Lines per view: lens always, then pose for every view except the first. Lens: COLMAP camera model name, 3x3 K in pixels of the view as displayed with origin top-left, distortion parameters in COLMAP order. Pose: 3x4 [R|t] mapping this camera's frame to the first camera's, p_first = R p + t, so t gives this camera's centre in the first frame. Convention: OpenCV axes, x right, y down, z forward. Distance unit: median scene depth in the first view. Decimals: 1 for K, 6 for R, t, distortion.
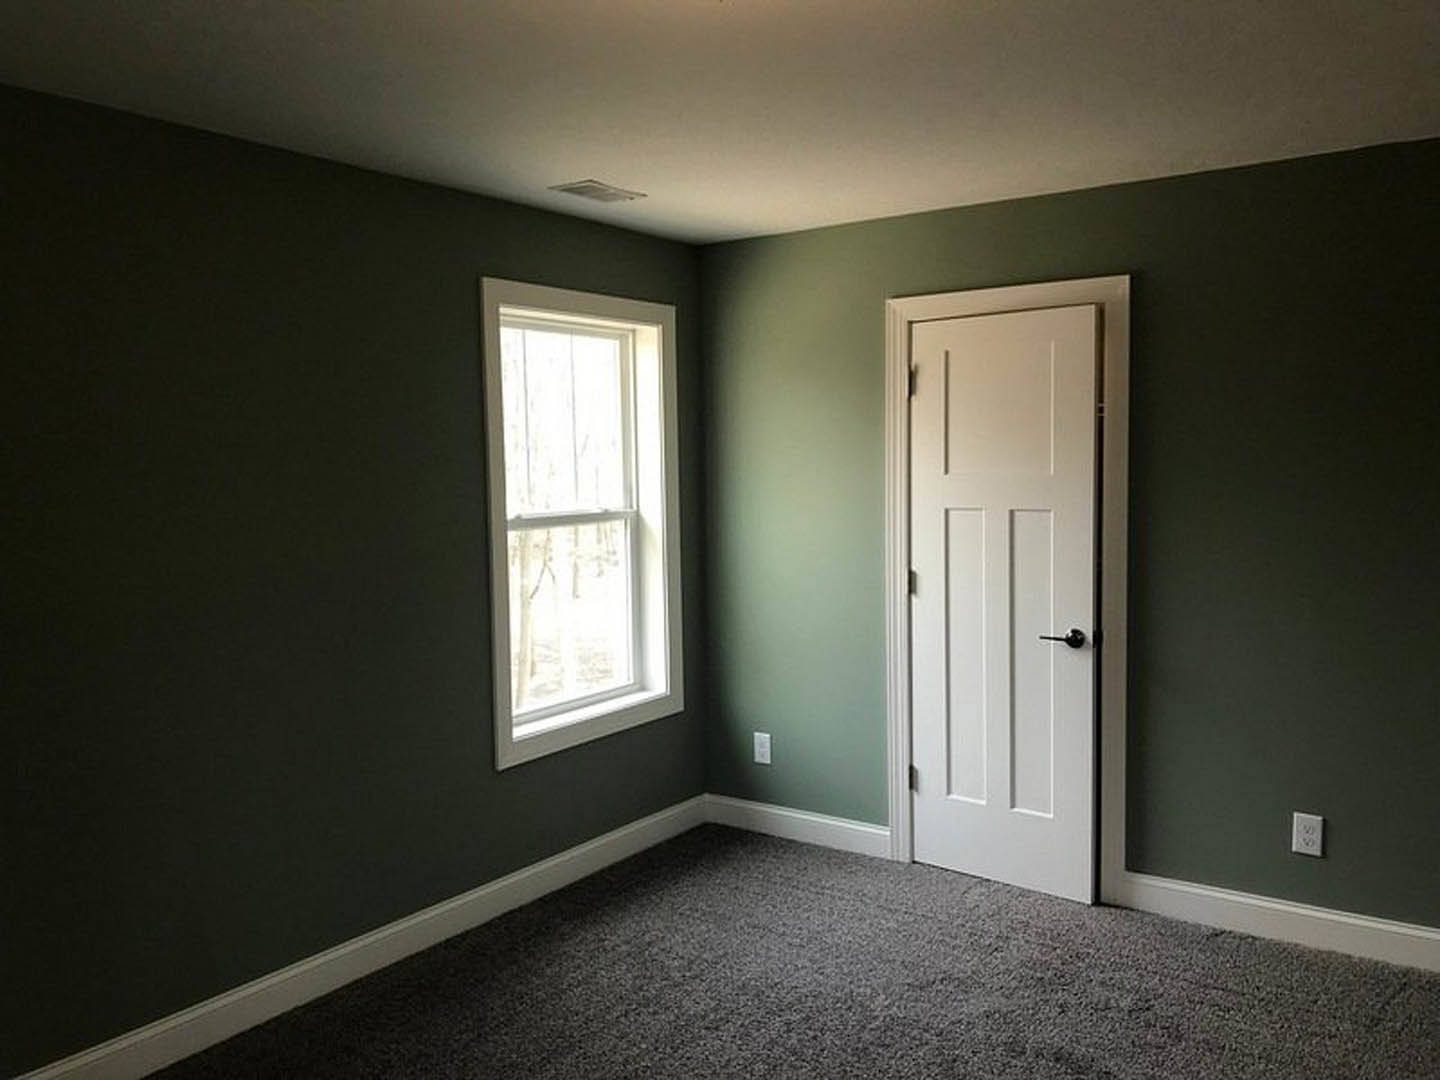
lens RADIAL K [[1205.6, 0, 722.3], [0, 1205.6, 523.5], [0, 0, 1]] dist [0.005480, -0.000161]
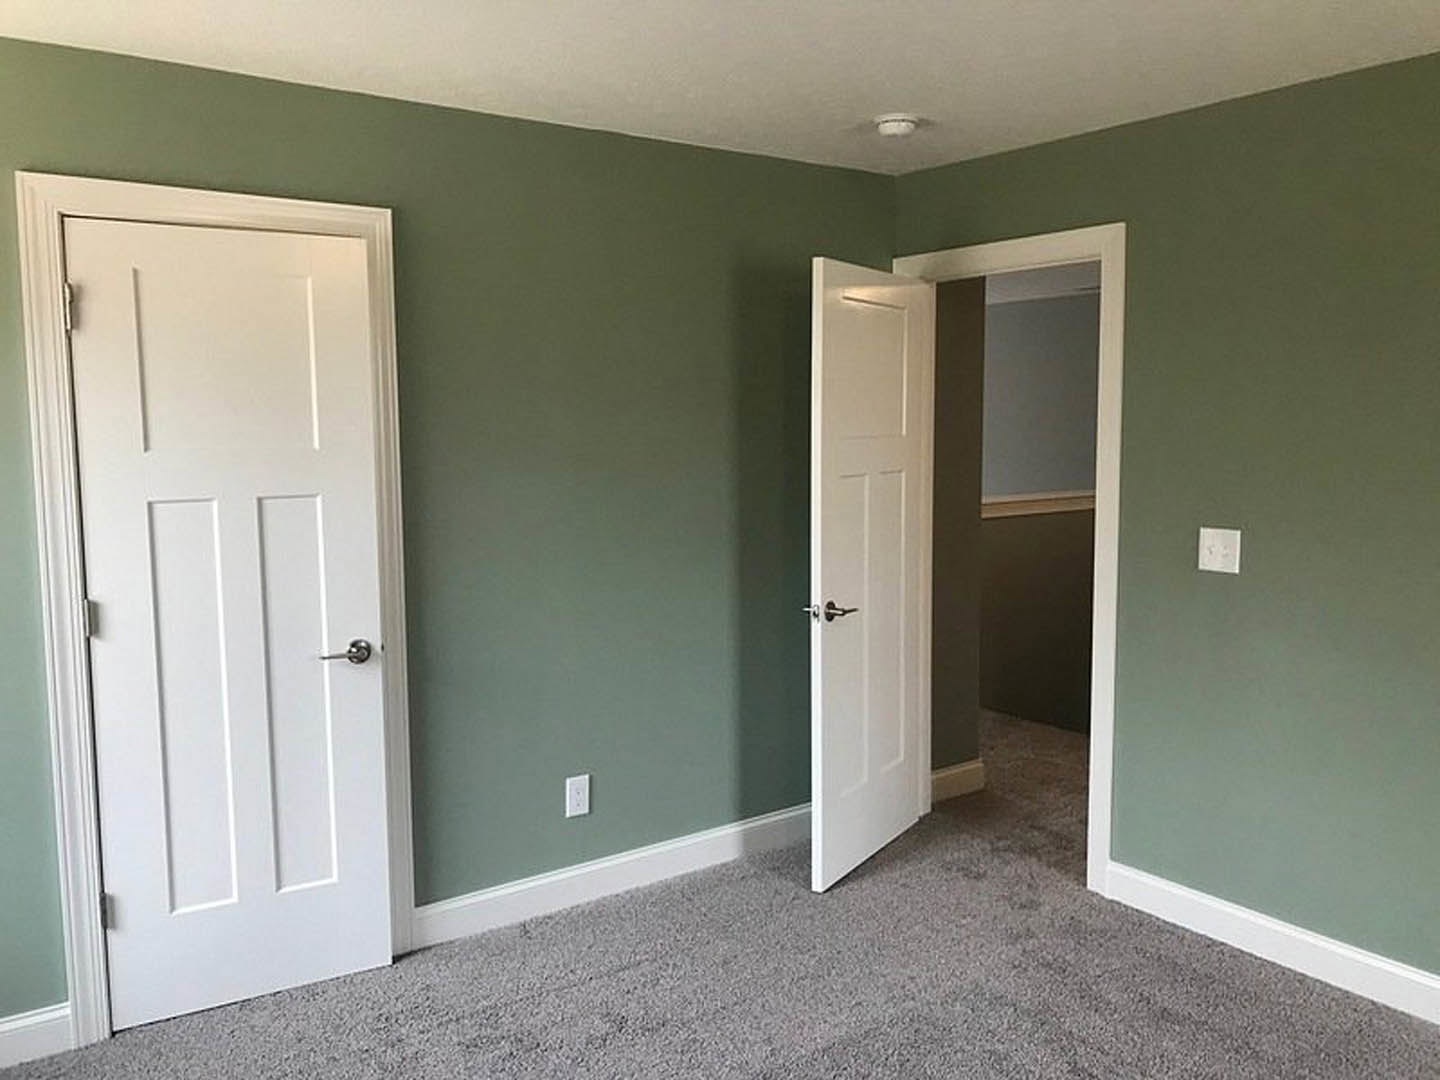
lens RADIAL K [[1185.4, 0, 720.0], [0, 1185.4, 540.0], [0, 0, 1]] dist [-0.009578, -0.007845]
pose [[0.311018, -0.088798, 0.946247, -0.349805], [0.061865, 0.995406, 0.073077, -0.020056], [-0.948388, 0.035811, 0.315083, 0.488504]]
